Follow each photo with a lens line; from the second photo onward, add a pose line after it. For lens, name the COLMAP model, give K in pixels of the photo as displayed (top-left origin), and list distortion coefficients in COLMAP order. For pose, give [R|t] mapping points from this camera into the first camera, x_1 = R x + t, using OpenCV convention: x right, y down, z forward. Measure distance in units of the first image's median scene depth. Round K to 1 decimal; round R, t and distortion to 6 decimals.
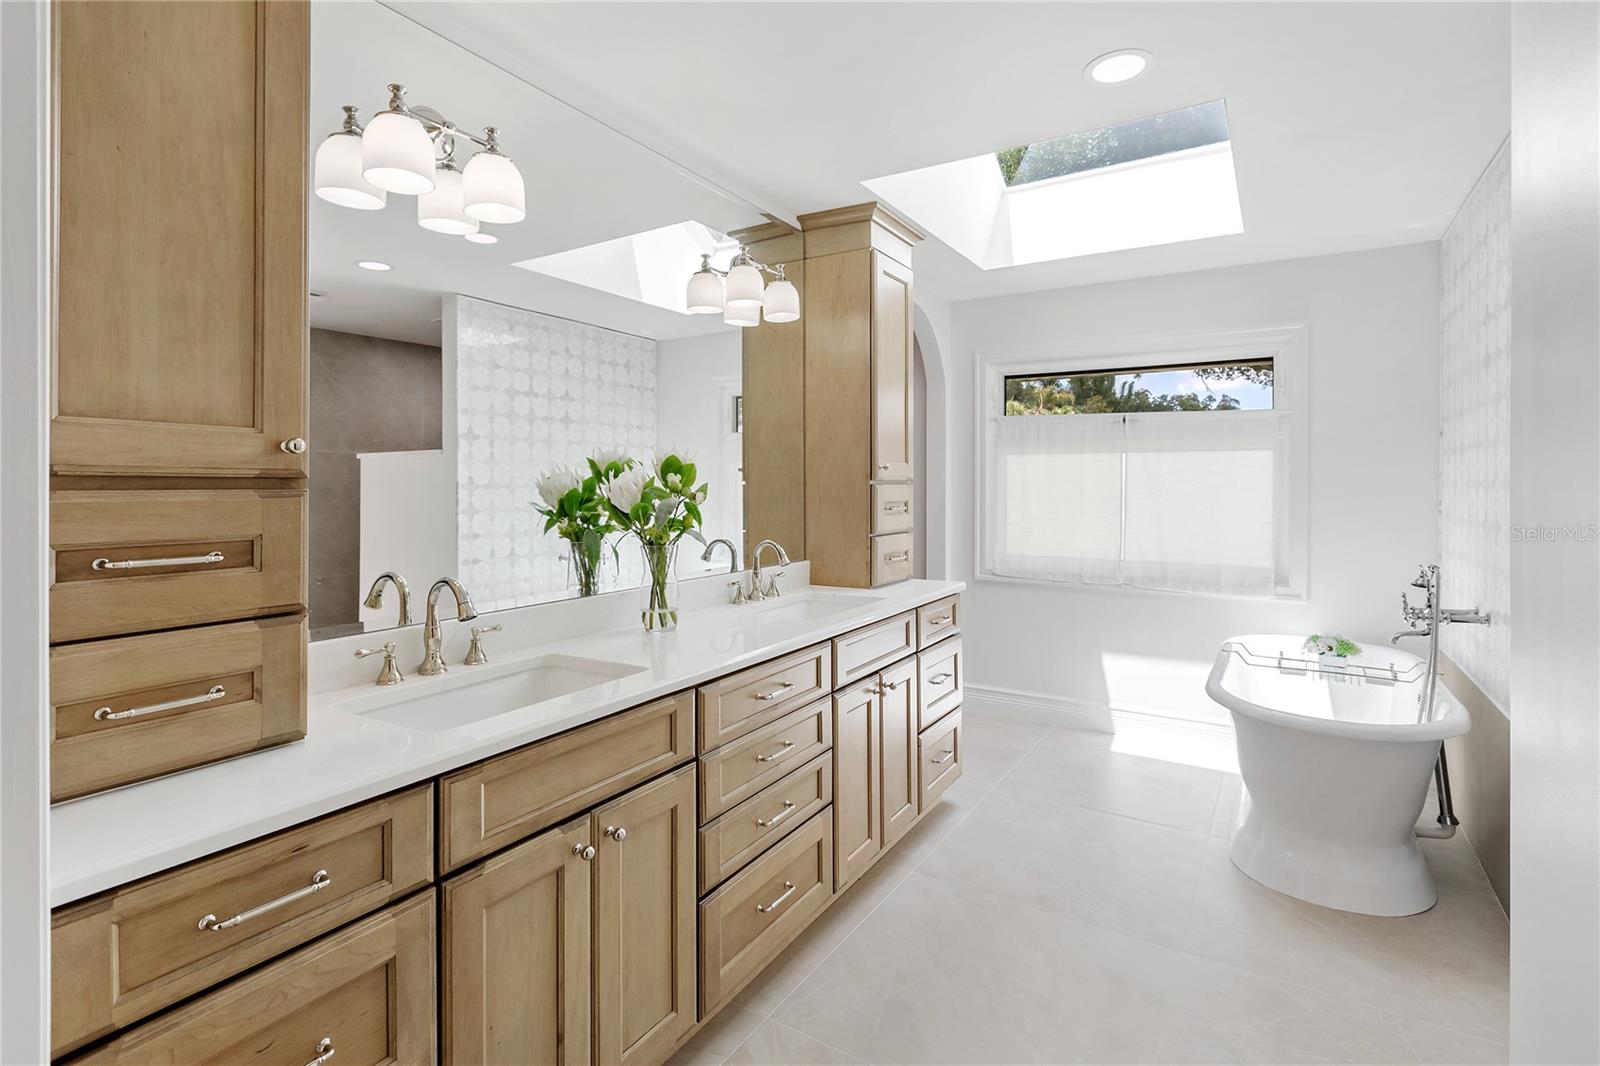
lens RADIAL K [[737.6, 0, 802.8], [0, 737.6, 528.9], [0, 0, 1]] dist [-0.000169, -0.000338]
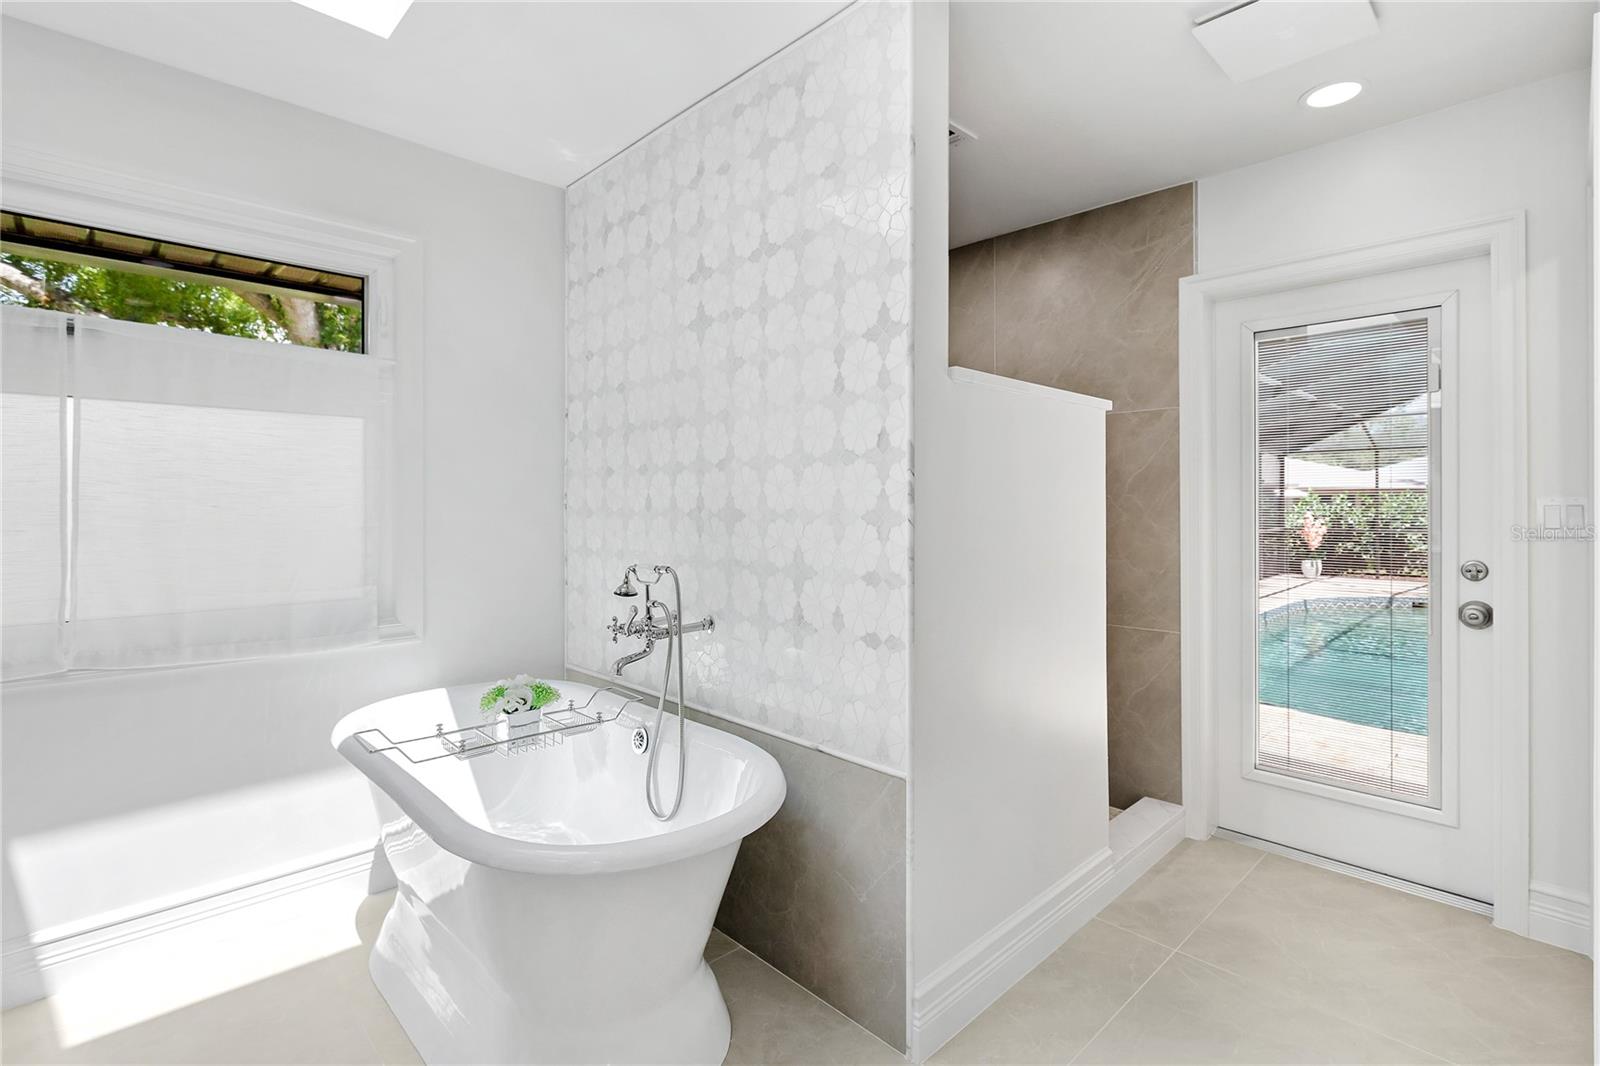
lens RADIAL K [[738.8, 0, 804.5], [0, 738.8, 497.1], [0, 0, 1]] dist [0.001289, -0.000109]
pose [[0.214779, 0.007468, 0.976634, 0.074645], [0.058349, 0.998086, -0.020464, -0.000279], [-0.974918, 0.061381, 0.213932, 0.477342]]
